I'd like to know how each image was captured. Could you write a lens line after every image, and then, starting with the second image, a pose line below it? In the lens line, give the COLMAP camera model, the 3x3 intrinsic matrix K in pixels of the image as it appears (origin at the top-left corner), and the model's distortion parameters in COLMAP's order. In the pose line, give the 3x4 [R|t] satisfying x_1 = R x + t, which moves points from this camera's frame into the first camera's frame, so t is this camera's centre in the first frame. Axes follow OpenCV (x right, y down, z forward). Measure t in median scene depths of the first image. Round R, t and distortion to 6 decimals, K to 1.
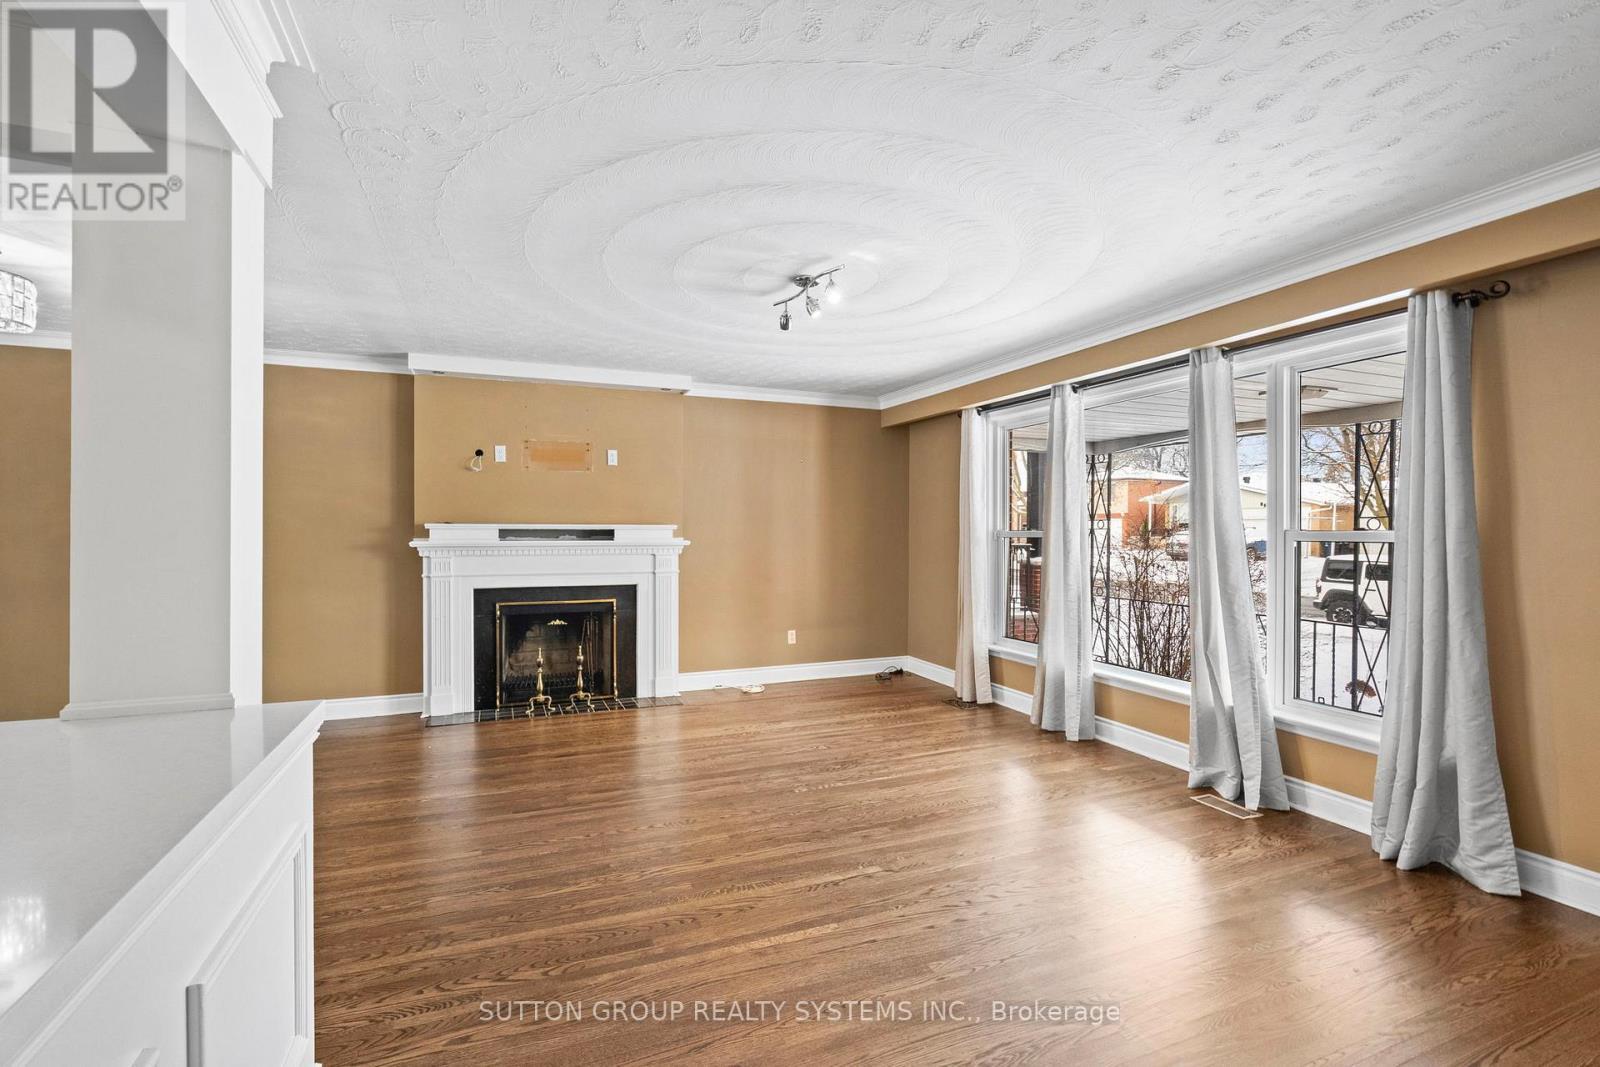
lens RADIAL K [[737.3, 0, 795.7], [0, 737.3, 535.7], [0, 0, 1]] dist [-0.001658, -0.000523]
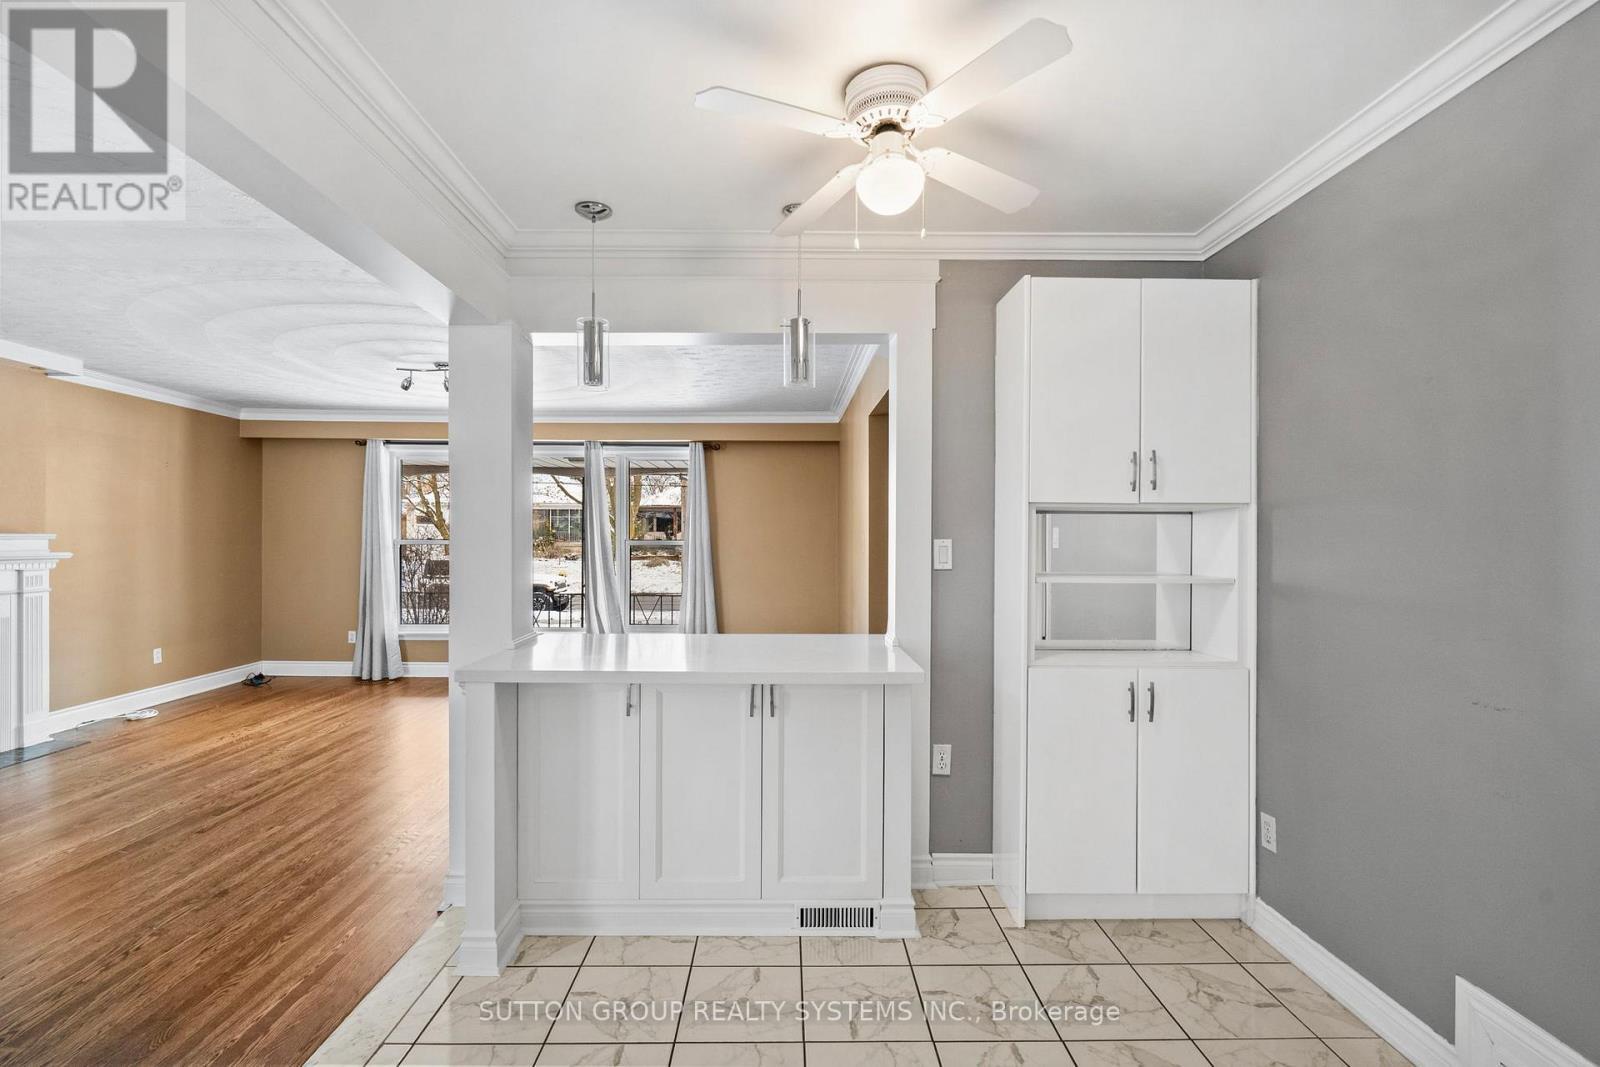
lens RADIAL K [[737.3, 0, 795.7], [0, 737.3, 535.7], [0, 0, 1]] dist [-0.001658, -0.000523]
pose [[0.362084, 0.002268, 0.932143, -0.660224], [0.003389, 0.999987, -0.003750, -0.007370], [-0.932139, 0.004517, 0.362072, -0.087533]]
